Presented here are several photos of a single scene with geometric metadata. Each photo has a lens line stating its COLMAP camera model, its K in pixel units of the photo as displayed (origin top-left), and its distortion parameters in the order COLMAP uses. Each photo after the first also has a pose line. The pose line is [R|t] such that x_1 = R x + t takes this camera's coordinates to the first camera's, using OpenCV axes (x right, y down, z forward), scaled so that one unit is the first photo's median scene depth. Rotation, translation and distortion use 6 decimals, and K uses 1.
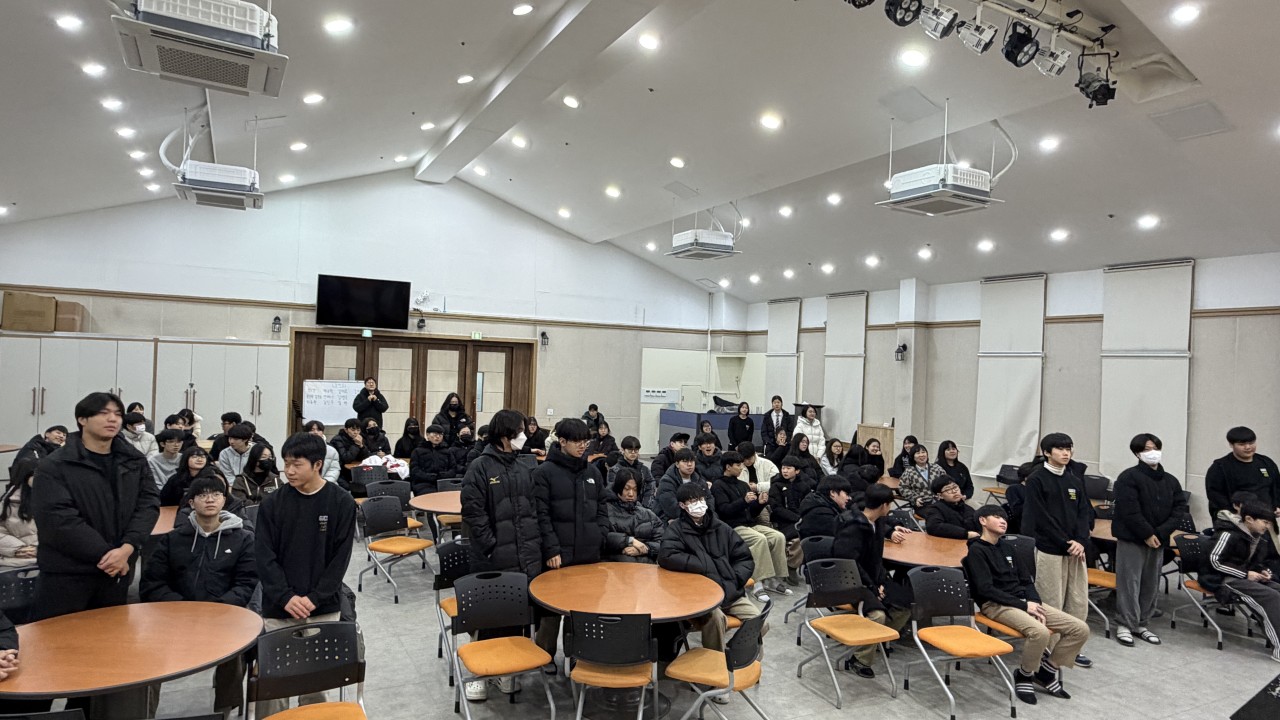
lens RADIAL K [[789.4, 0, 655.7], [0, 789.4, 358.6], [0, 0, 1]] dist [0.022492, -0.000609]
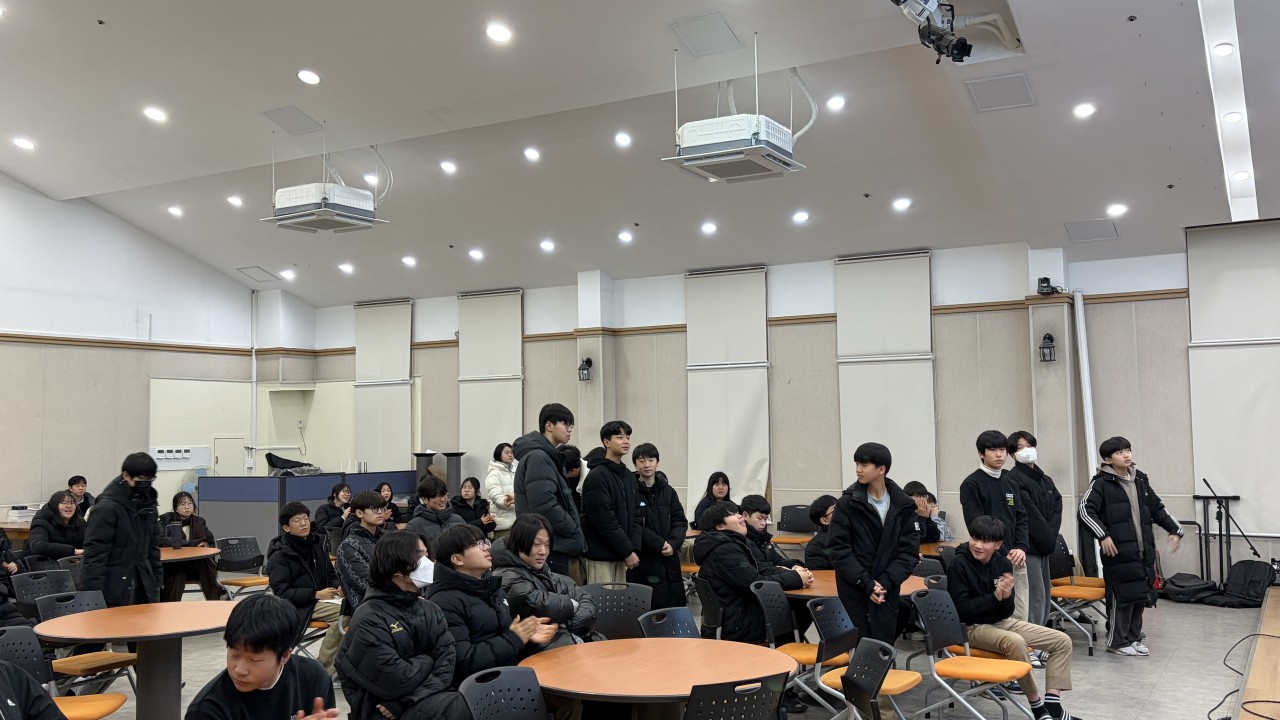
lens RADIAL K [[1169.8, 0, 650.2], [0, 1169.8, 363.8], [0, 0, 1]] dist [0.045826, 0.000000]
pose [[0.841451, -0.018896, 0.540003, -0.246219], [0.041327, 0.998712, -0.029449, 0.023100], [-0.538751, 0.047097, 0.841147, 0.055454]]
